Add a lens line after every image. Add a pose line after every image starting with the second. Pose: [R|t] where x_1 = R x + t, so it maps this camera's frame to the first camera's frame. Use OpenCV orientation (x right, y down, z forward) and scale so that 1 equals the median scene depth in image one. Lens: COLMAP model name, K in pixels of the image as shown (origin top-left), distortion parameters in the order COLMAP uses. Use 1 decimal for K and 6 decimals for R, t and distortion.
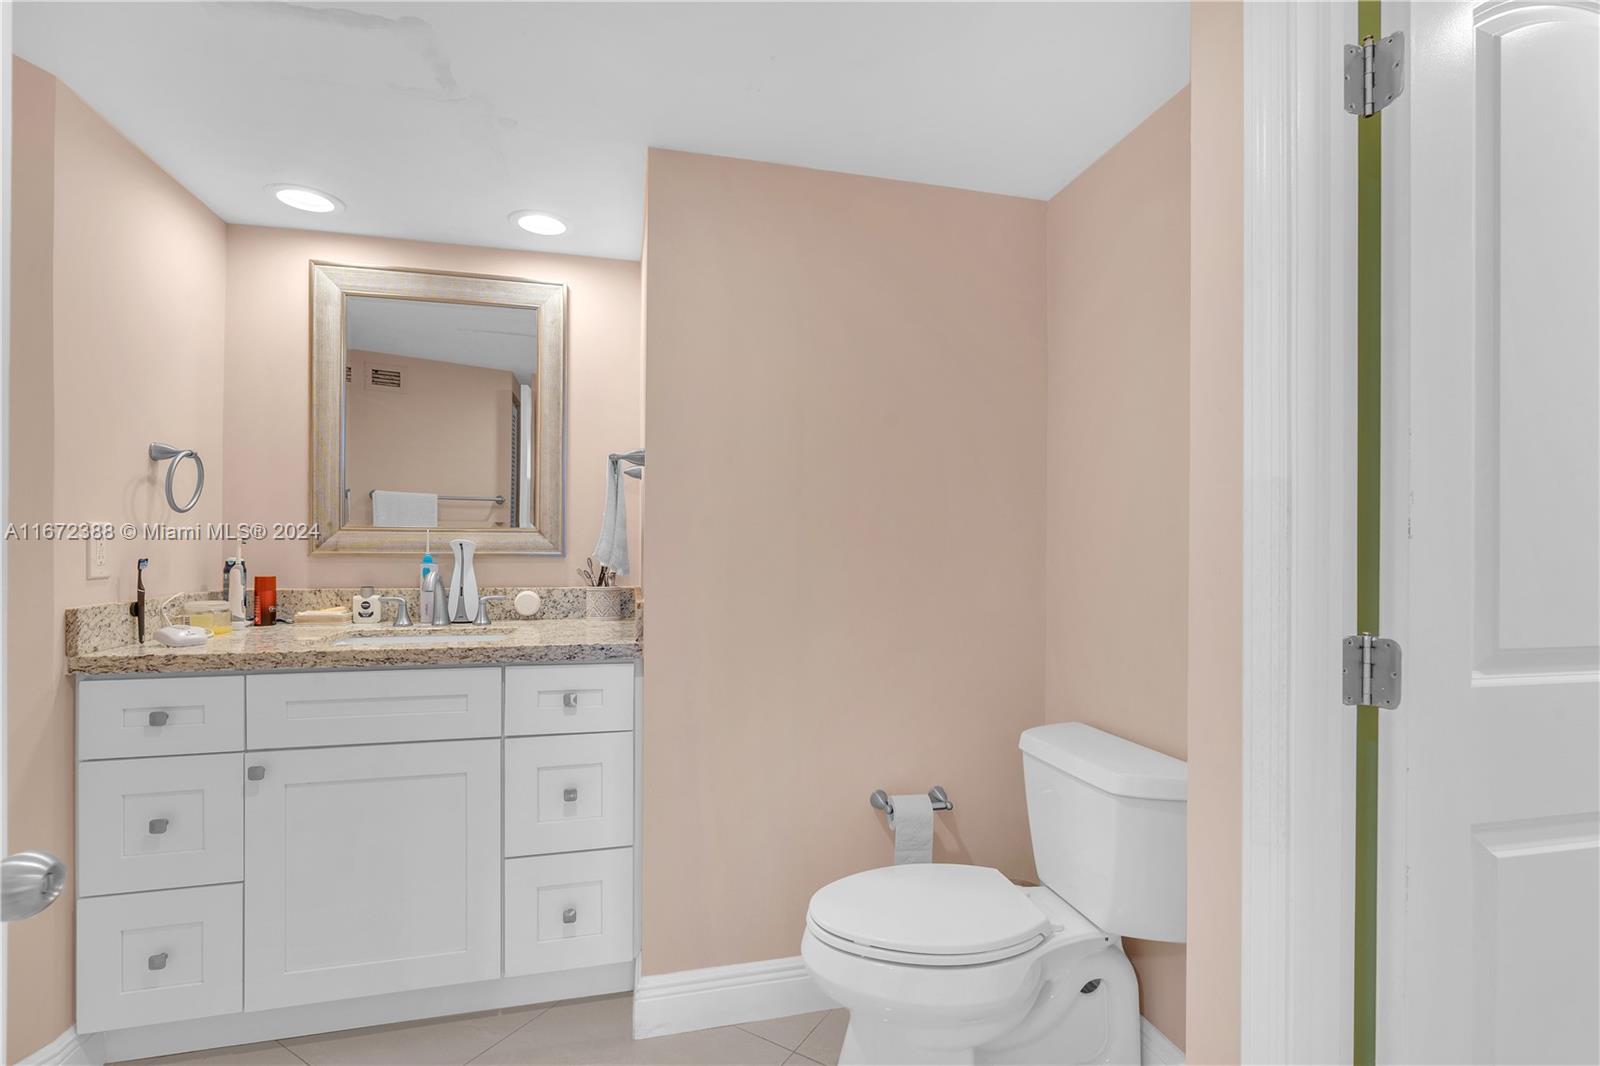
lens RADIAL K [[749.9, 0, 821.0], [0, 749.9, 534.3], [0, 0, 1]] dist [-0.000823, 0.000073]
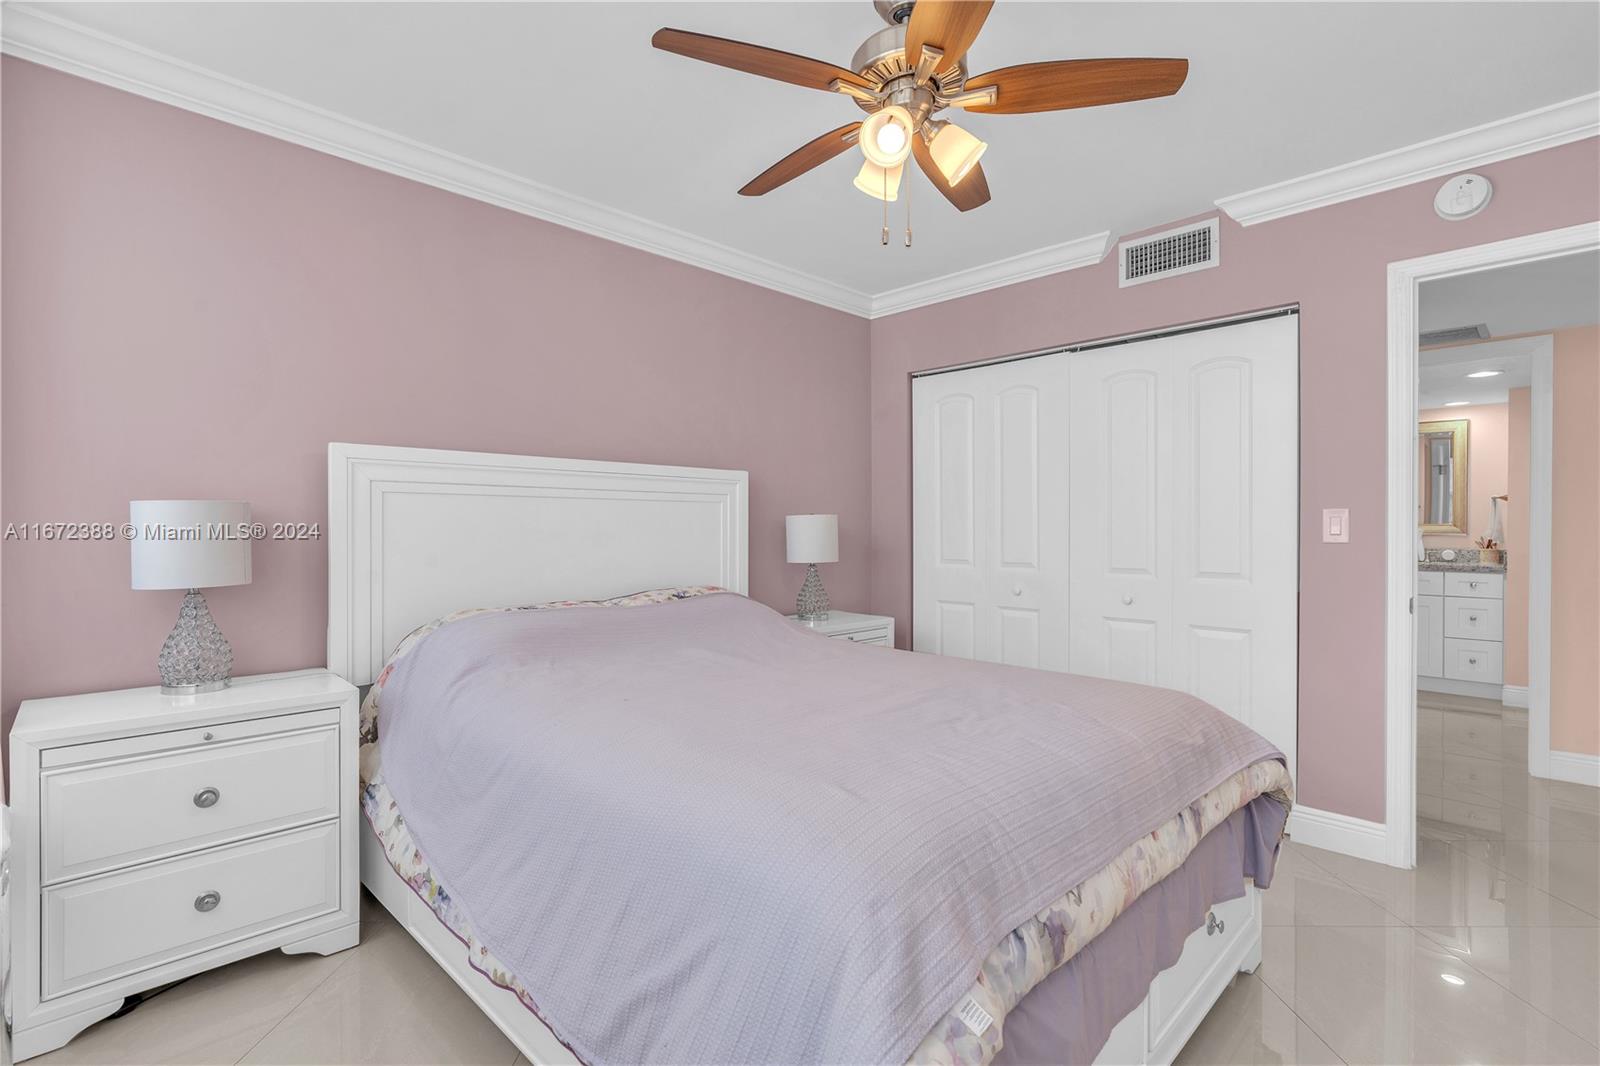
lens RADIAL K [[749.9, 0, 821.0], [0, 749.9, 534.3], [0, 0, 1]] dist [-0.000823, 0.000073]
pose [[0.520819, -0.000794, -0.853667, 0.659902], [0.011959, 0.999908, 0.006365, -0.014716], [0.853583, -0.013524, 0.520781, -2.124223]]
